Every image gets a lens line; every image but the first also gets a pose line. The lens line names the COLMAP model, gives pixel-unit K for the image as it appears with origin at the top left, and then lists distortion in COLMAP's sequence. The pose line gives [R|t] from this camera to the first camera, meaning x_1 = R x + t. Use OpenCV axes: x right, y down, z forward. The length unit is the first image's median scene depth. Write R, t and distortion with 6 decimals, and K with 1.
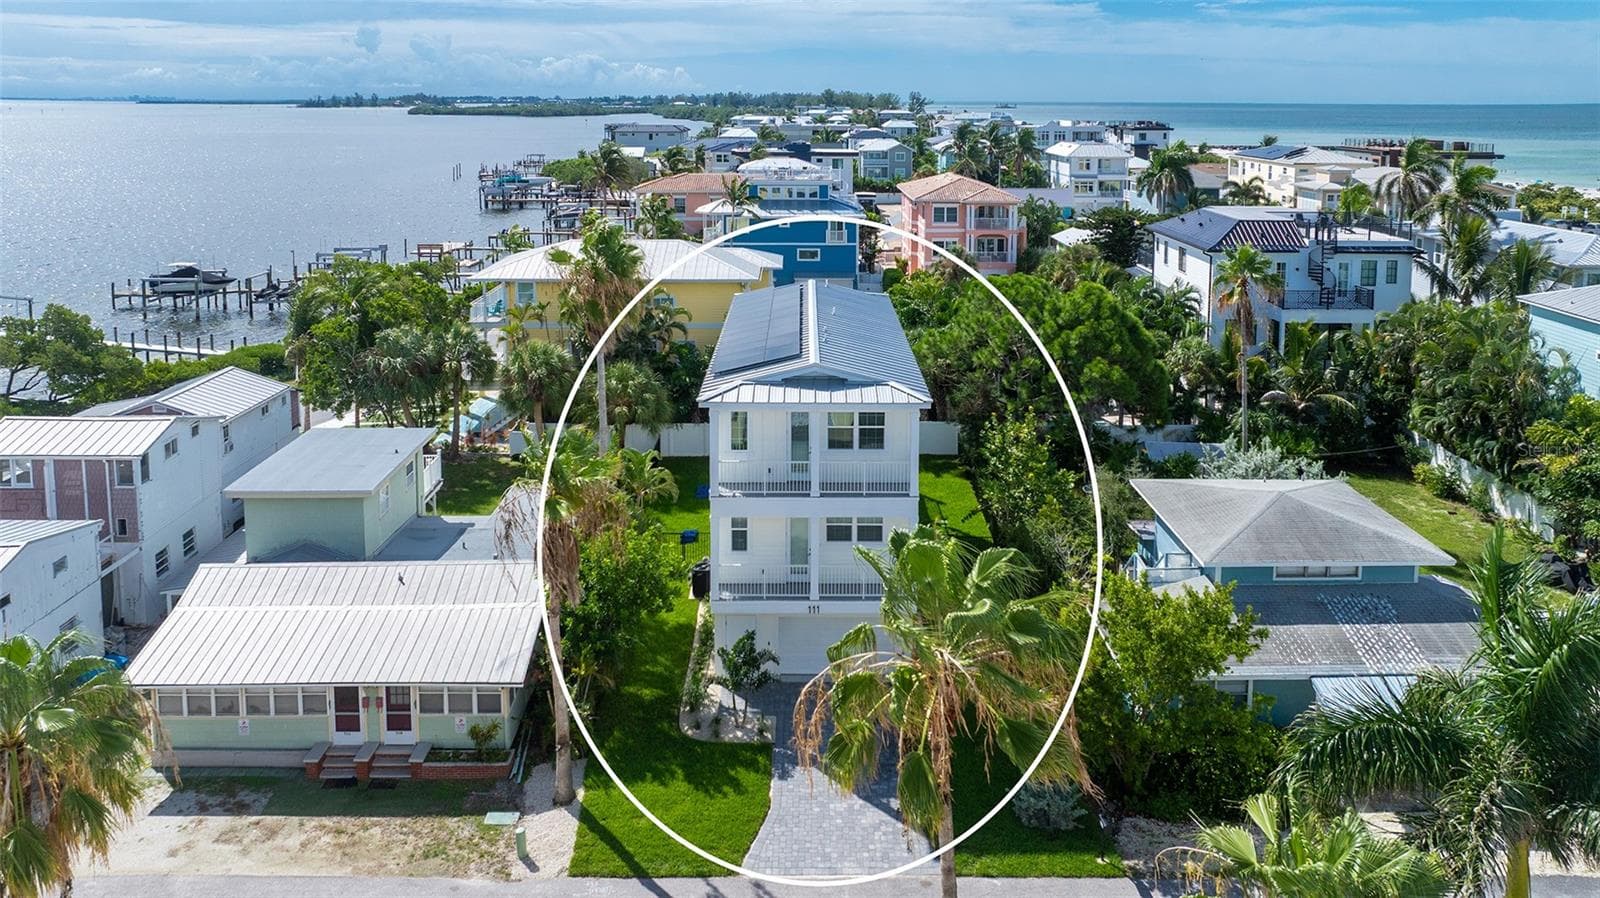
lens RADIAL K [[1328.2, 0, 905.3], [0, 1328.2, 450.1], [0, 0, 1]] dist [-0.029137, 0.003117]
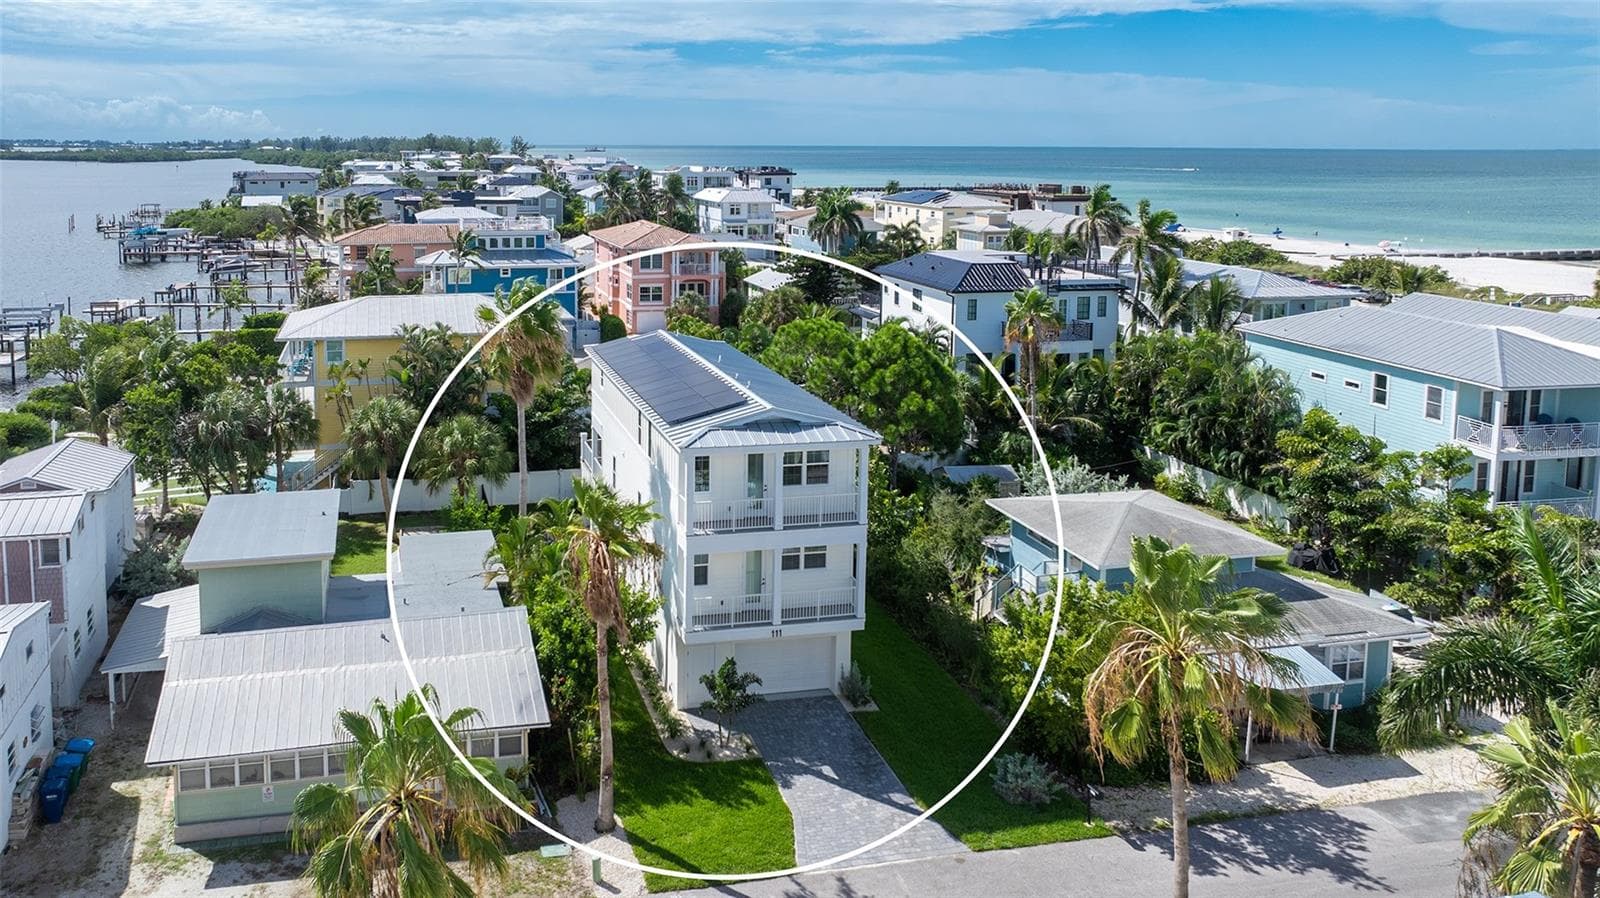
lens RADIAL K [[1289.3, 0, 807.2], [0, 1289.3, 495.2], [0, 0, 1]] dist [-0.021436, -0.004116]
pose [[0.973763, -0.057259, 0.220243, -0.163253], [0.055433, 0.998358, 0.014469, -0.004485], [-0.220709, -0.001880, 0.975338, -0.023850]]
